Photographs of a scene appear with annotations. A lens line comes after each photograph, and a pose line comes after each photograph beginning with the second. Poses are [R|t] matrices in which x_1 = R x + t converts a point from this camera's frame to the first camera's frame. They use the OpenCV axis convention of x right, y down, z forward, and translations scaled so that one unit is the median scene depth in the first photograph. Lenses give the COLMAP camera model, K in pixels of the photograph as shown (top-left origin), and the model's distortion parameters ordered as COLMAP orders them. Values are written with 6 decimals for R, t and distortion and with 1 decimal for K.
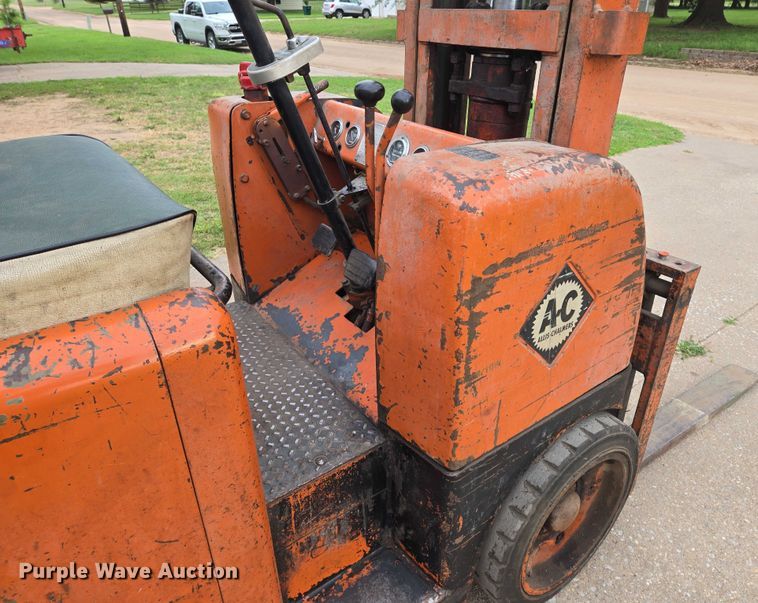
lens RADIAL K [[535.9, 0, 402.6], [0, 535.9, 299.2], [0, 0, 1]] dist [0.078164, -0.071121]
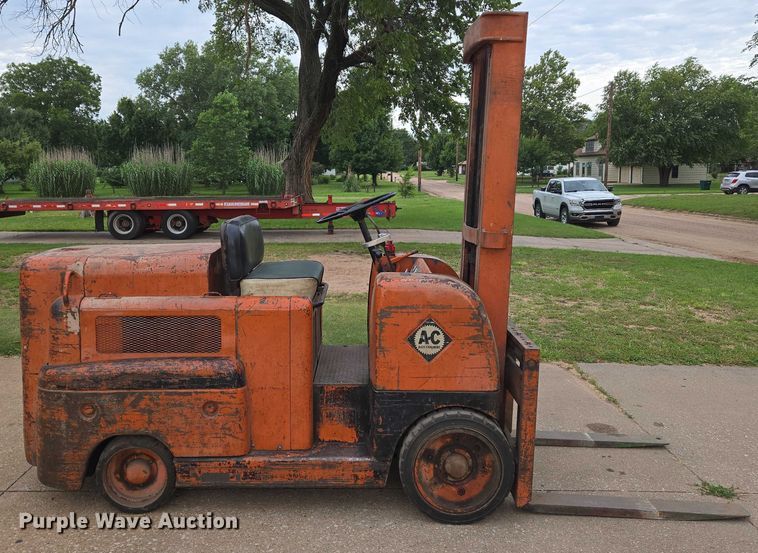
lens RADIAL K [[662.8, 0, 361.3], [0, 662.8, 257.0], [0, 0, 1]] dist [0.091551, -0.074451]
pose [[0.796879, 0.074732, -0.599499, 1.412614], [-0.289208, 0.918418, -0.269940, 0.458286], [0.530417, 0.388489, 0.753481, -1.250467]]
